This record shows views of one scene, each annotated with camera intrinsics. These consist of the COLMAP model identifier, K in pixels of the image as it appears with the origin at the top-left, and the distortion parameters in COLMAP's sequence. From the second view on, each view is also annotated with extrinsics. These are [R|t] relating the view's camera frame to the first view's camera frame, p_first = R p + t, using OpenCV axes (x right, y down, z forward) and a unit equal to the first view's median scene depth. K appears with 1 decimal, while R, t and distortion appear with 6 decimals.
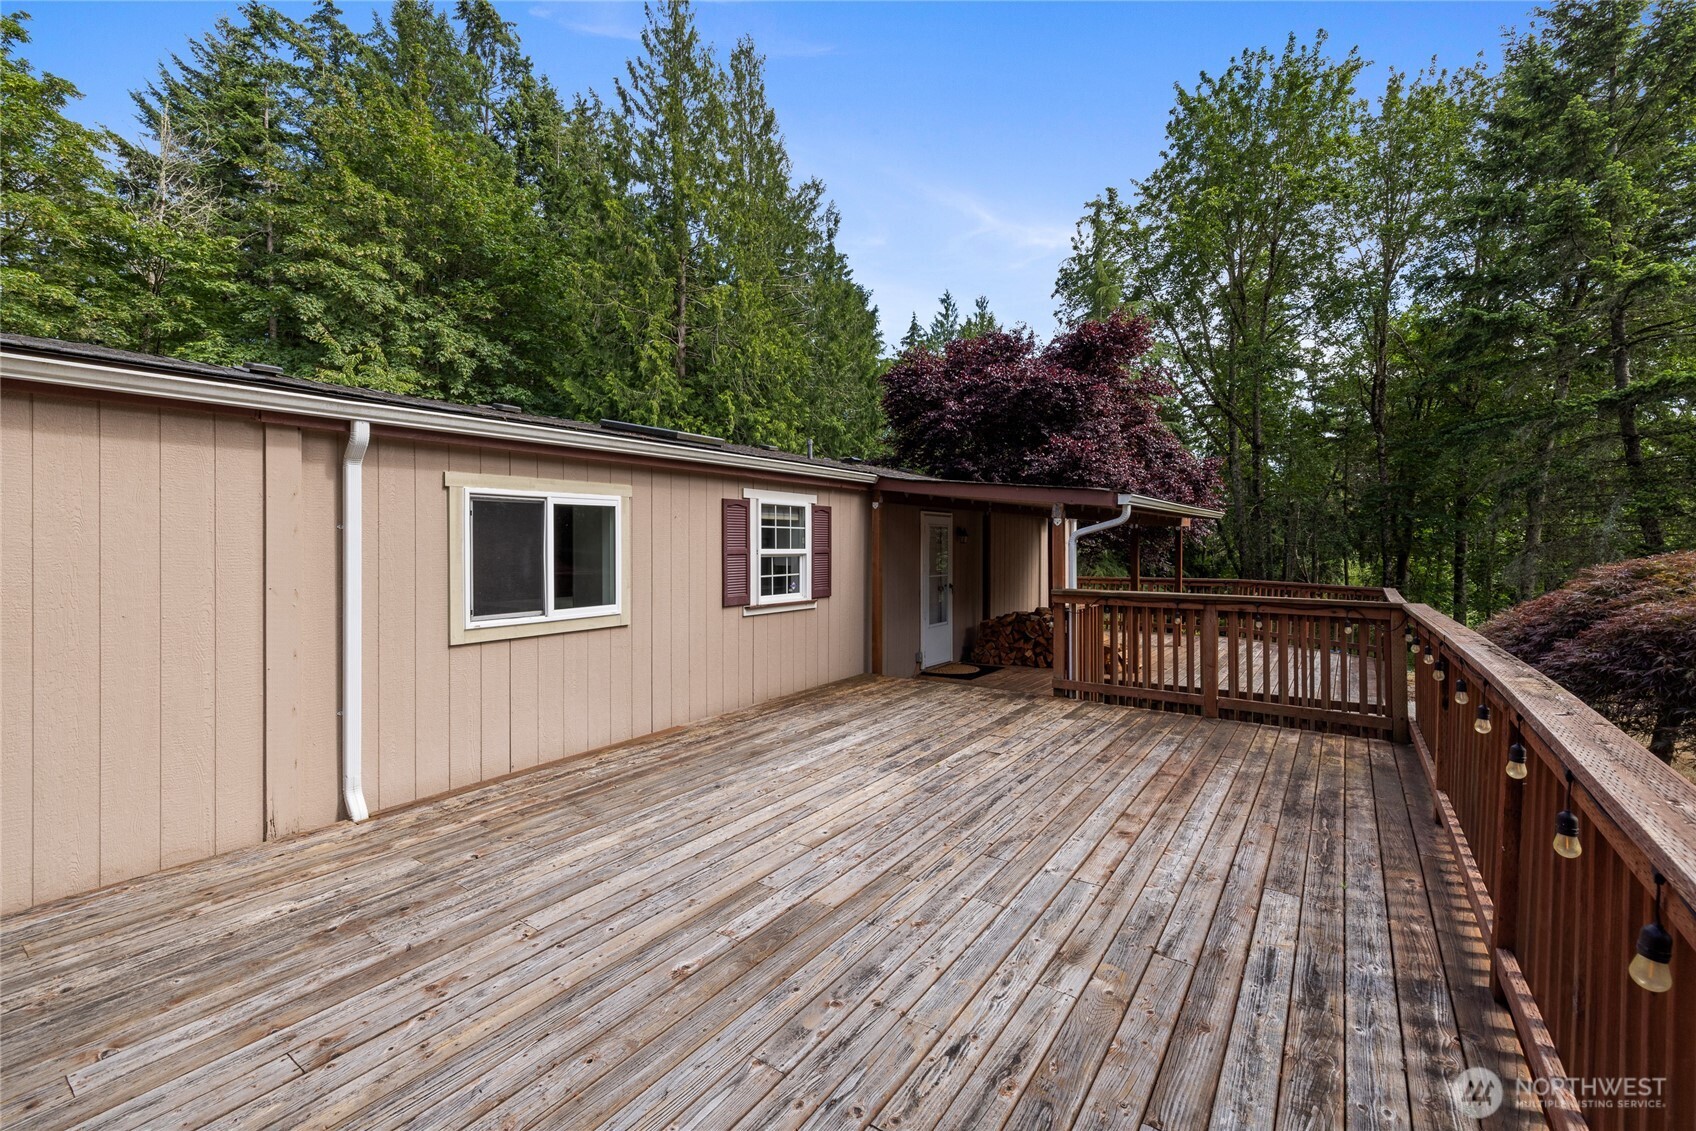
lens RADIAL K [[720.5, 0, 845.7], [0, 720.5, 564.4], [0, 0, 1]] dist [-0.001157, 0.000196]
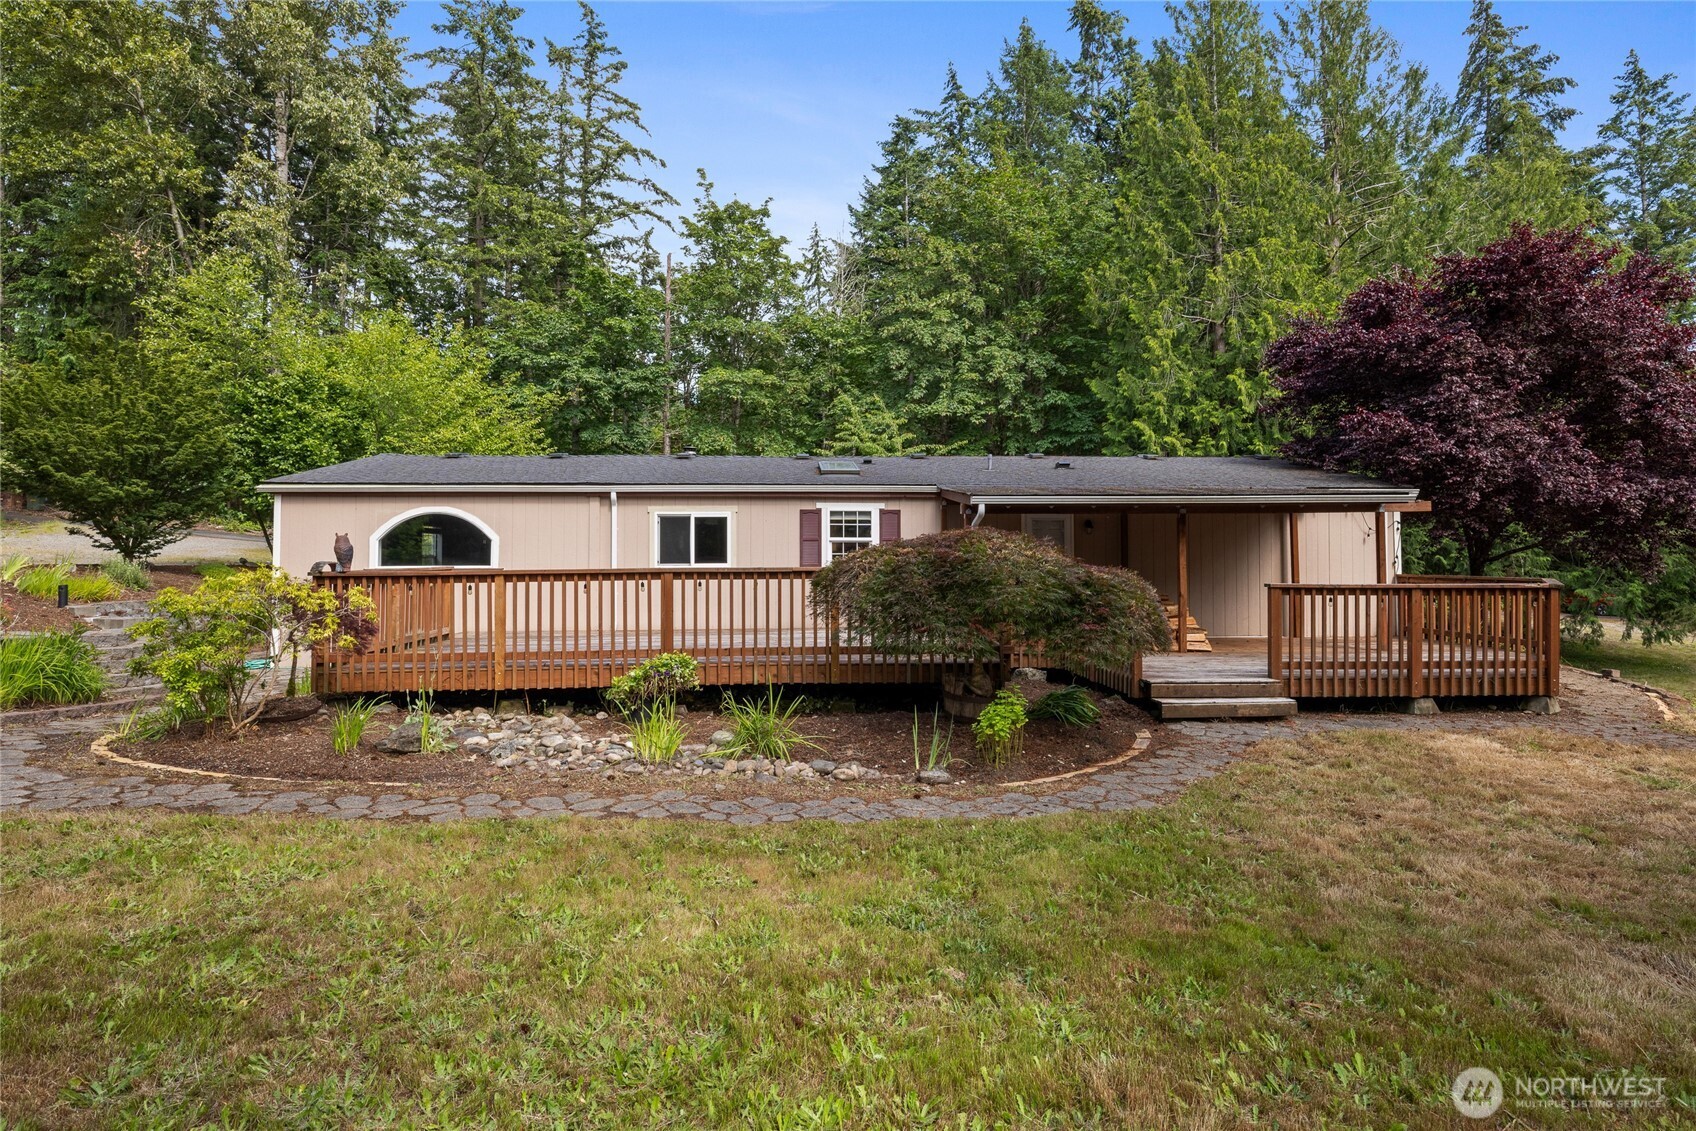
lens RADIAL K [[923.1, 0, 850.1], [0, 923.1, 553.9], [0, 0, 1]] dist [-0.000470, 0.000448]
pose [[0.639133, 0.004214, -0.769085, 1.036597], [-0.020248, 0.999731, -0.011349, 0.026889], [0.768830, 0.022826, 0.639046, -0.233424]]
